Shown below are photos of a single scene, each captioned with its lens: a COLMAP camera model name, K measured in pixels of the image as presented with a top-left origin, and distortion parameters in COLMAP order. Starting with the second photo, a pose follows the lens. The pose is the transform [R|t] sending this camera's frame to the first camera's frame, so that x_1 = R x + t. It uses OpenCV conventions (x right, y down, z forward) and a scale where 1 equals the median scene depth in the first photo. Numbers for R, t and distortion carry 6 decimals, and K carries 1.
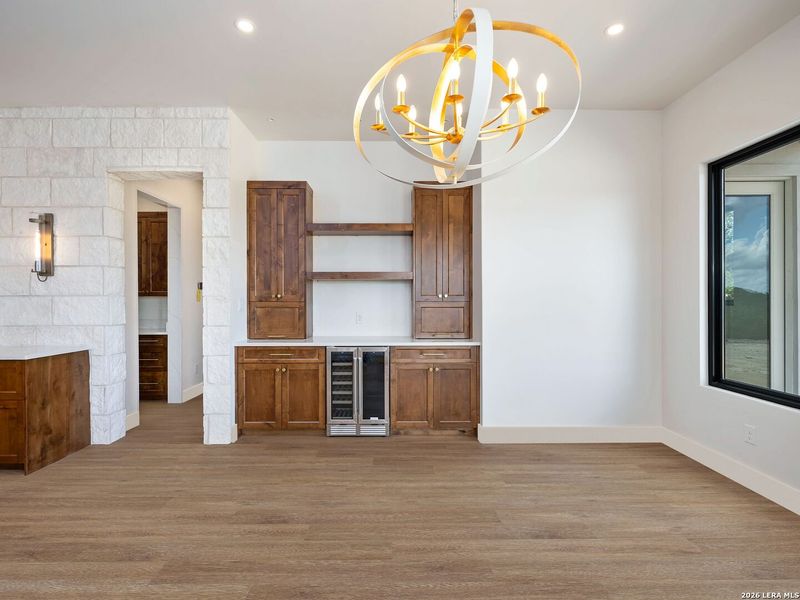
lens RADIAL K [[395.3, 0, 397.1], [0, 395.3, 297.4], [0, 0, 1]] dist [-0.001449, 0.000781]
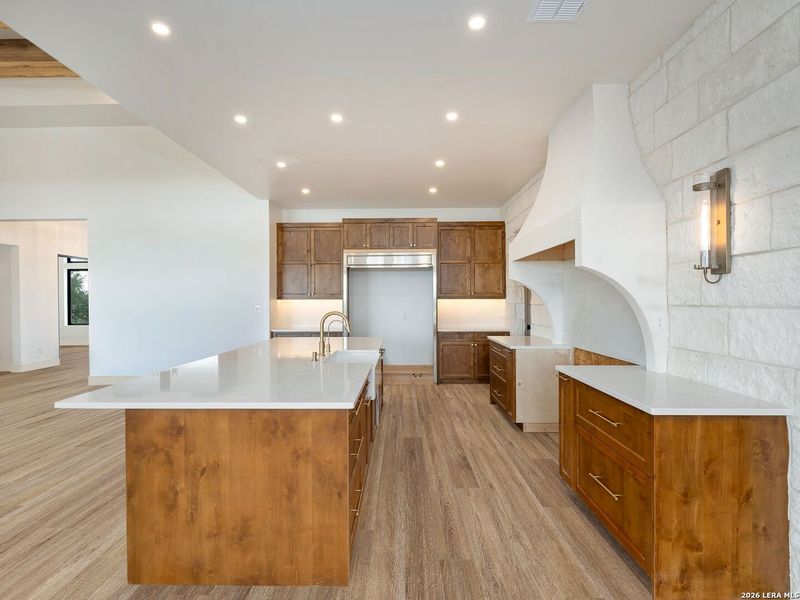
lens RADIAL K [[395.3, 0, 403.6], [0, 395.3, 304.2], [0, 0, 1]] dist [-0.001449, 0.000781]
pose [[-0.005505, 0.013302, -0.999896, -0.275192], [0.003471, 0.999906, 0.013283, -0.017474], [0.999979, -0.003398, -0.005551, 0.513562]]
